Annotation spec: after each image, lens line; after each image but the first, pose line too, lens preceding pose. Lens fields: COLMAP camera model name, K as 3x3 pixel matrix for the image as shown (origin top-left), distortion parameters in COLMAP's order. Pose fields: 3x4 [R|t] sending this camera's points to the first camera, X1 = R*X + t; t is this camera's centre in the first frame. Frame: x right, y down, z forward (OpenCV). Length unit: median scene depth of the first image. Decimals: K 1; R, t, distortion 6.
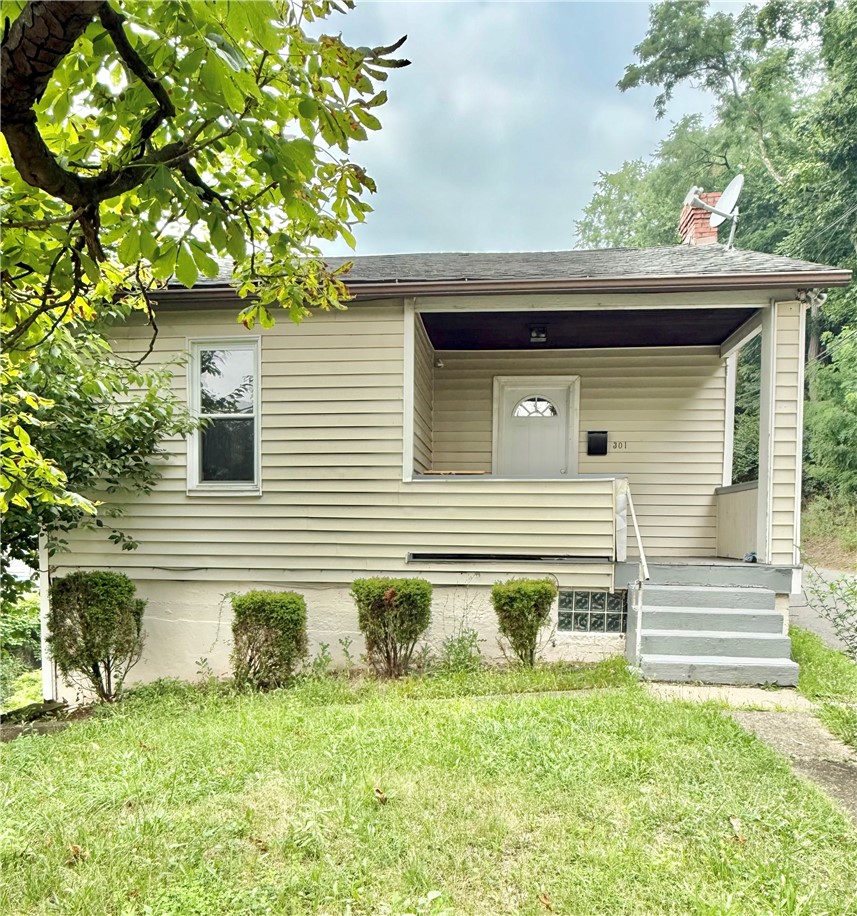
lens RADIAL K [[679.3, 0, 428.5], [0, 679.3, 469.6], [0, 0, 1]] dist [-0.002439, -0.000102]
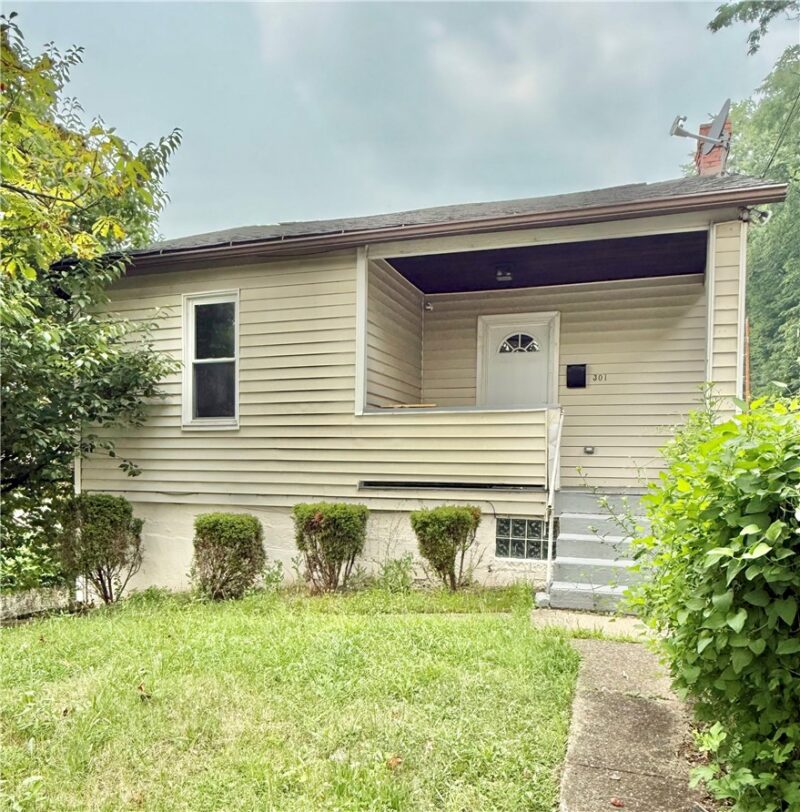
lens RADIAL K [[620.4, 0, 400.0], [0, 620.4, 406.0], [0, 0, 1]] dist [0.001153, -0.006143]
pose [[0.978493, -0.018267, -0.205472, 0.245178], [0.016840, 0.999820, -0.008692, 0.013286], [0.205594, 0.005045, 0.978624, 0.042482]]
